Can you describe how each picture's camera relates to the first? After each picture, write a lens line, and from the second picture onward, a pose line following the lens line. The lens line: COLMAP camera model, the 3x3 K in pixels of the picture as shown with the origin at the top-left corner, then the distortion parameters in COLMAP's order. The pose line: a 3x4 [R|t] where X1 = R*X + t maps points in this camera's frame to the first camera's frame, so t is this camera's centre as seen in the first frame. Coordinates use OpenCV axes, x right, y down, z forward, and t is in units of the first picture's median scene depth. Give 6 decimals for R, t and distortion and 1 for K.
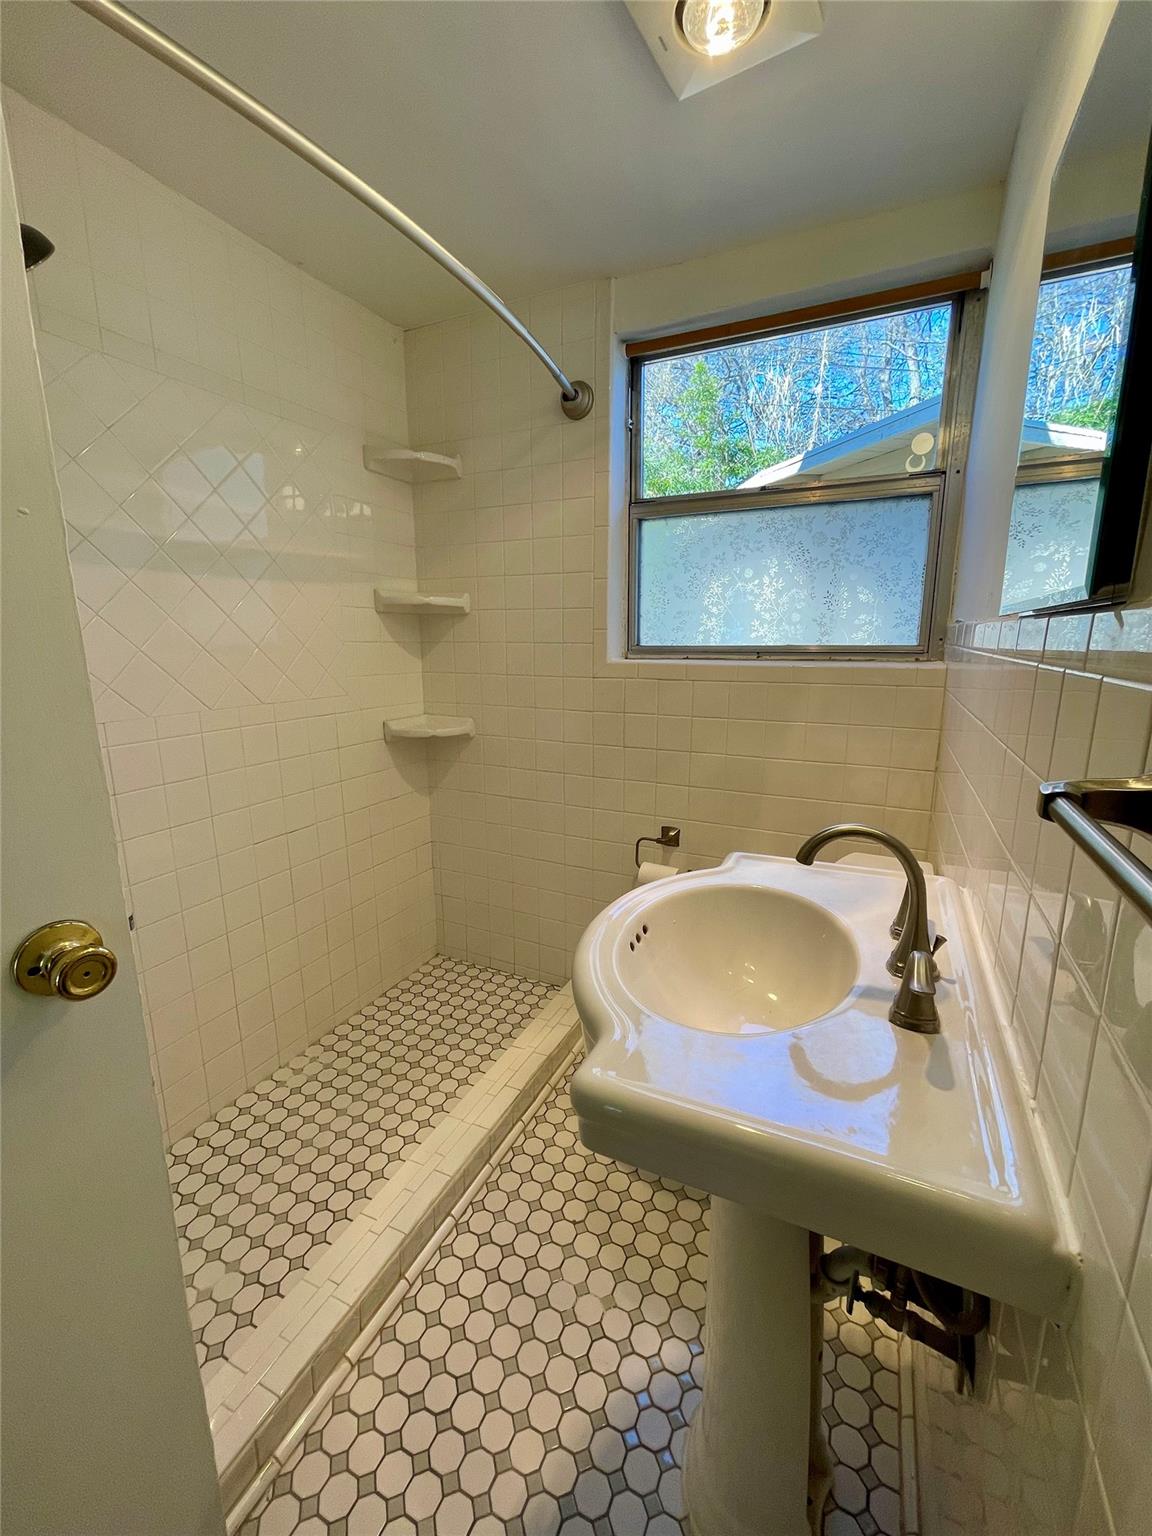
lens RADIAL K [[620.6, 0, 577.0], [0, 620.6, 762.3], [0, 0, 1]] dist [-0.002021, -0.000468]
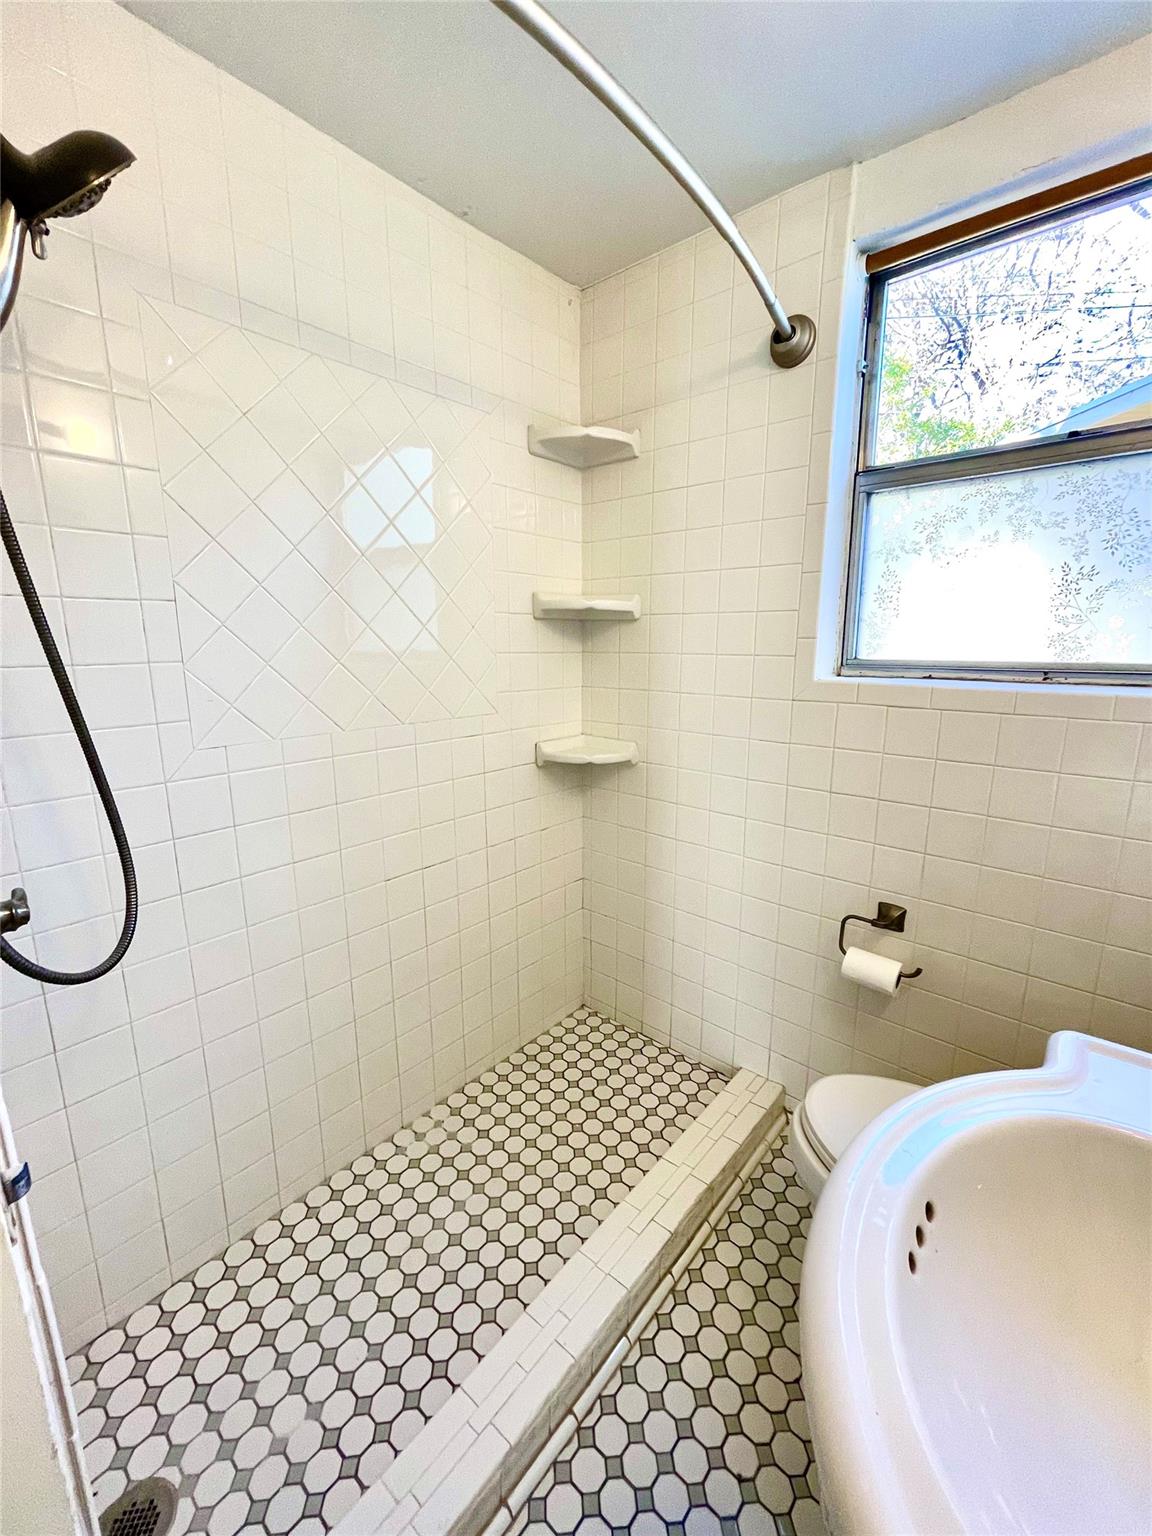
lens RADIAL K [[620.6, 0, 578.6], [0, 620.6, 762.7], [0, 0, 1]] dist [-0.002021, -0.000468]
pose [[0.965607, 0.051812, -0.254792, -0.032238], [-0.052387, 0.998617, 0.004530, -0.050232], [0.254674, 0.008974, 0.966985, 0.190274]]
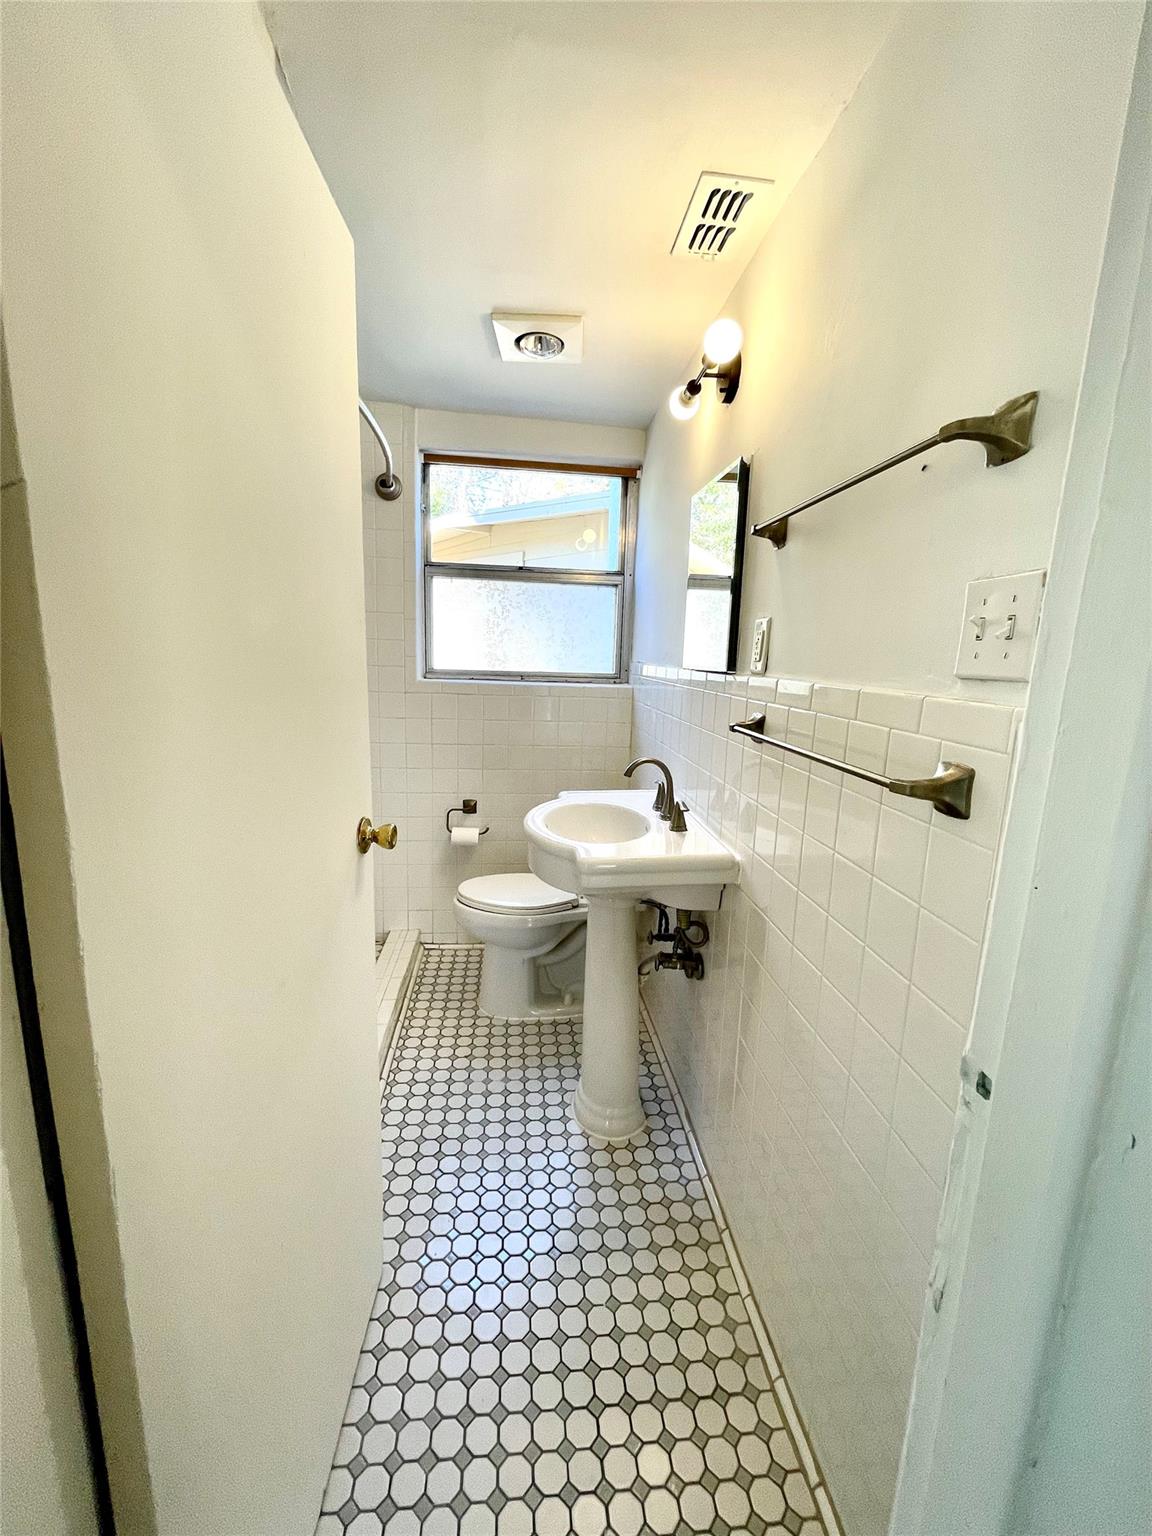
lens RADIAL K [[620.6, 0, 579.3], [0, 620.6, 768.1], [0, 0, 1]] dist [-0.002021, -0.000468]
pose [[0.848748, -0.063363, 0.524987, -0.375492], [0.069041, 0.997575, 0.008784, 0.037958], [-0.524270, 0.028791, 0.851065, -0.321516]]
